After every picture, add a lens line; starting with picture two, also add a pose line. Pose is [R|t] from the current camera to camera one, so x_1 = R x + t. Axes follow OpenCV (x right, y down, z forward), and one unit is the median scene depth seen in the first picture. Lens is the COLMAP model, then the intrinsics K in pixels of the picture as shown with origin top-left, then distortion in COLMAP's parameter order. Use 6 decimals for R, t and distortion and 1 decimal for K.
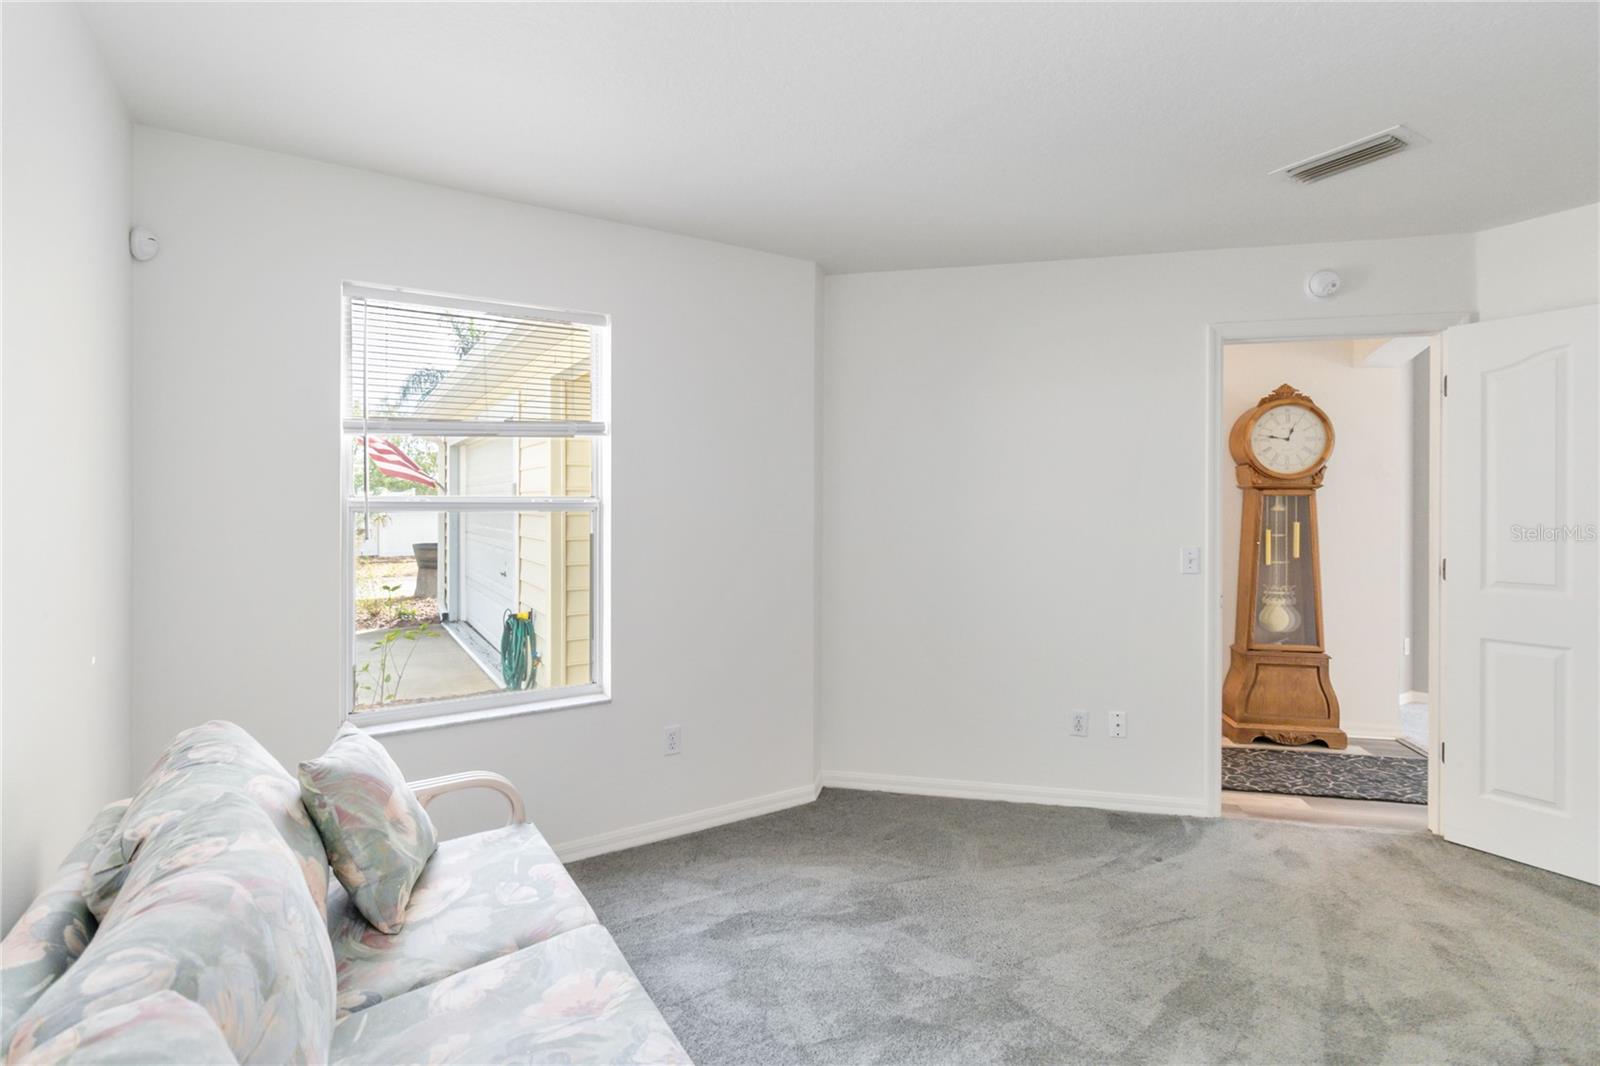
lens RADIAL K [[742.7, 0, 798.4], [0, 742.7, 499.3], [0, 0, 1]] dist [-0.000636, 0.000050]
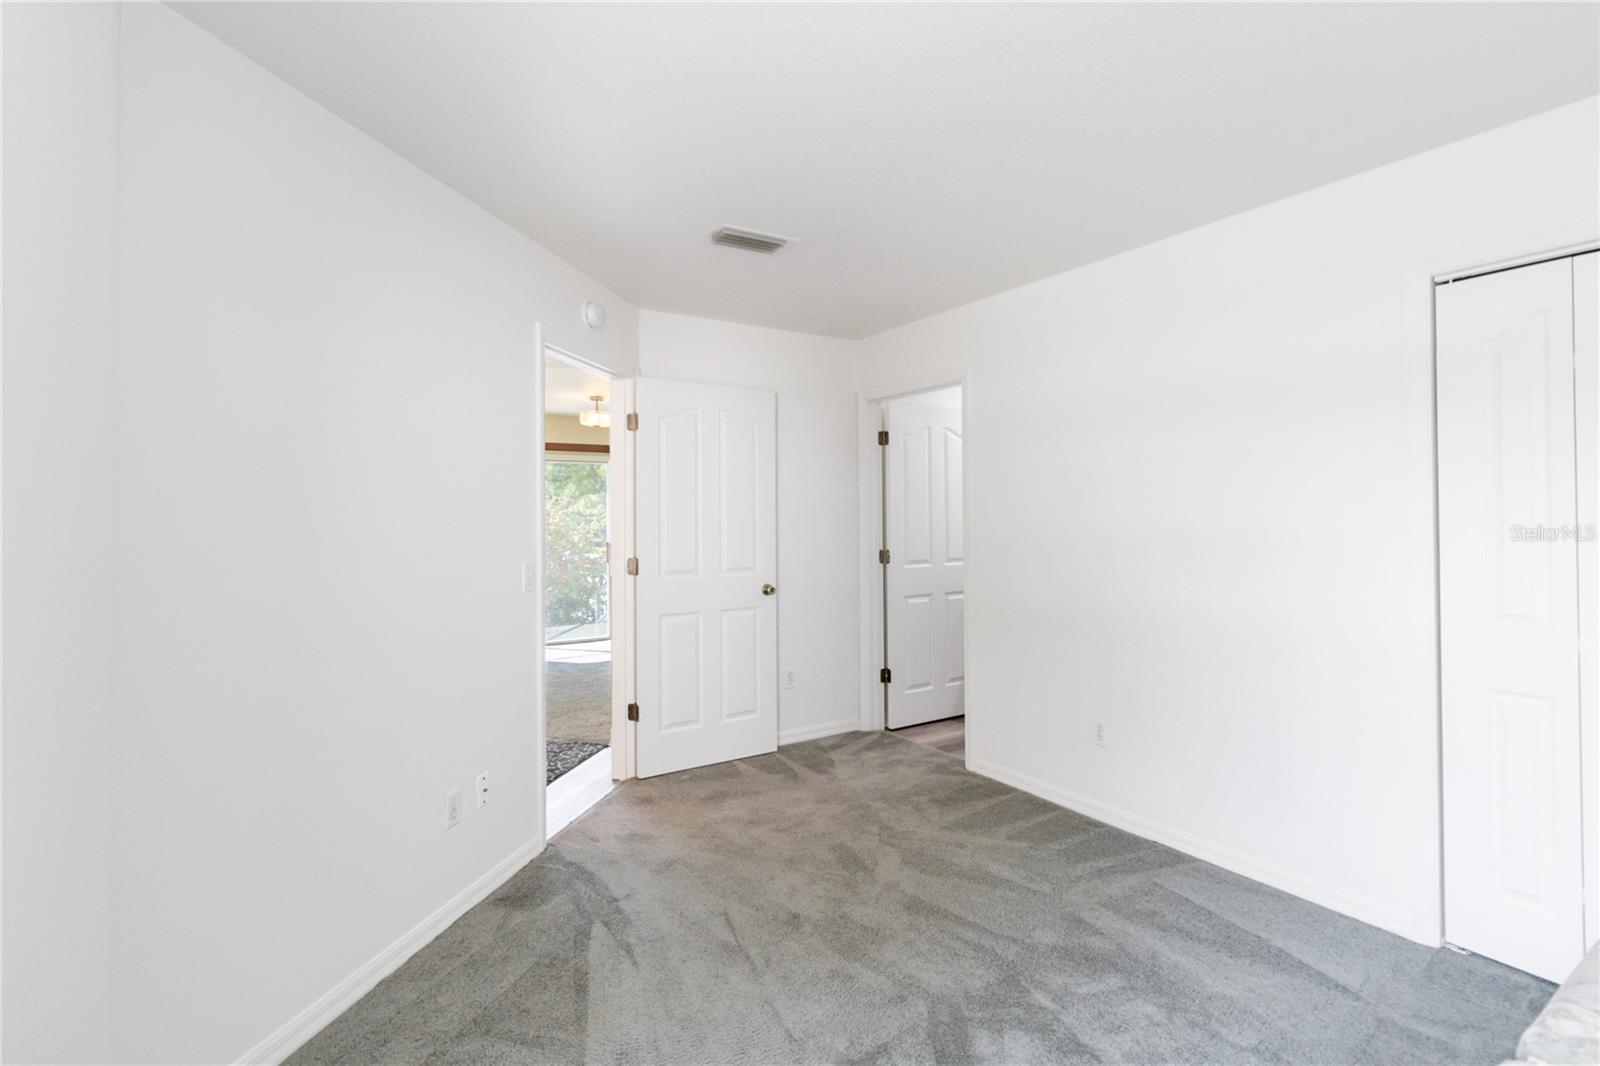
lens RADIAL K [[756.3, 0, 800.6], [0, 756.3, 510.0], [0, 0, 1]] dist [-0.000215, 0.000108]
pose [[-0.003096, 0.007430, 0.999968, -0.454165], [-0.001004, 0.999972, -0.007433, 0.006947], [-0.999995, -0.001027, -0.003088, 0.764385]]
